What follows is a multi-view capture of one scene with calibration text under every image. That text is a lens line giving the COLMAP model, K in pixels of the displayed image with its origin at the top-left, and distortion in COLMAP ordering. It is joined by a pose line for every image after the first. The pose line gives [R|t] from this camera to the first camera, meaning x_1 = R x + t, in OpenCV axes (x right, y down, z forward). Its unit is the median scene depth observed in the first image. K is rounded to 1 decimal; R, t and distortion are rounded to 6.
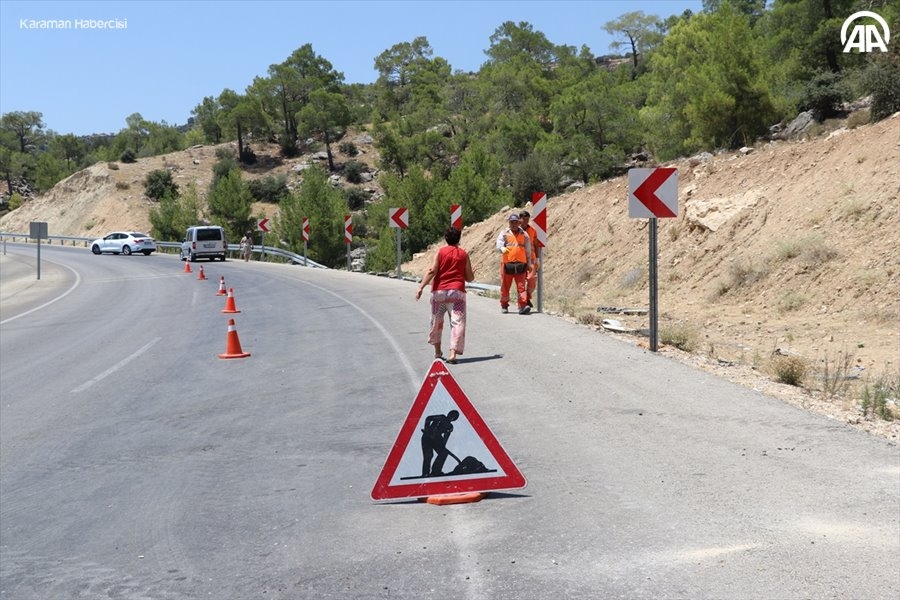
lens RADIAL K [[1213.5, 0, 450.0], [0, 1213.5, 300.0], [0, 0, 1]] dist [-0.018860, 0.626478]
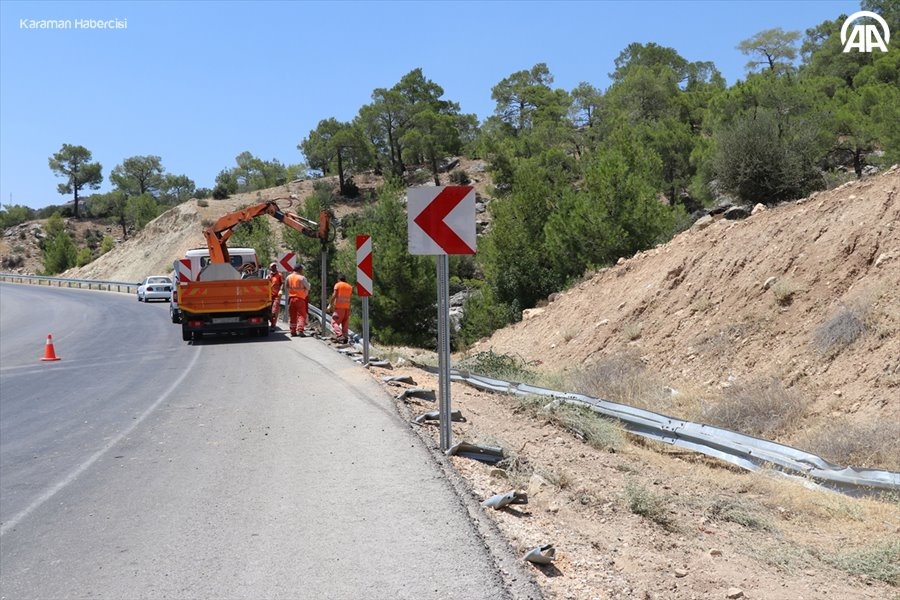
lens RADIAL K [[1213.5, 0, 450.0], [0, 1213.5, 300.0], [0, 0, 1]] dist [-0.018860, 0.626478]
pose [[0.994825, -0.012305, -0.100858, -0.001868], [0.009113, 0.999445, -0.032043, -0.006227], [0.101196, 0.030958, 0.994385, 0.110822]]
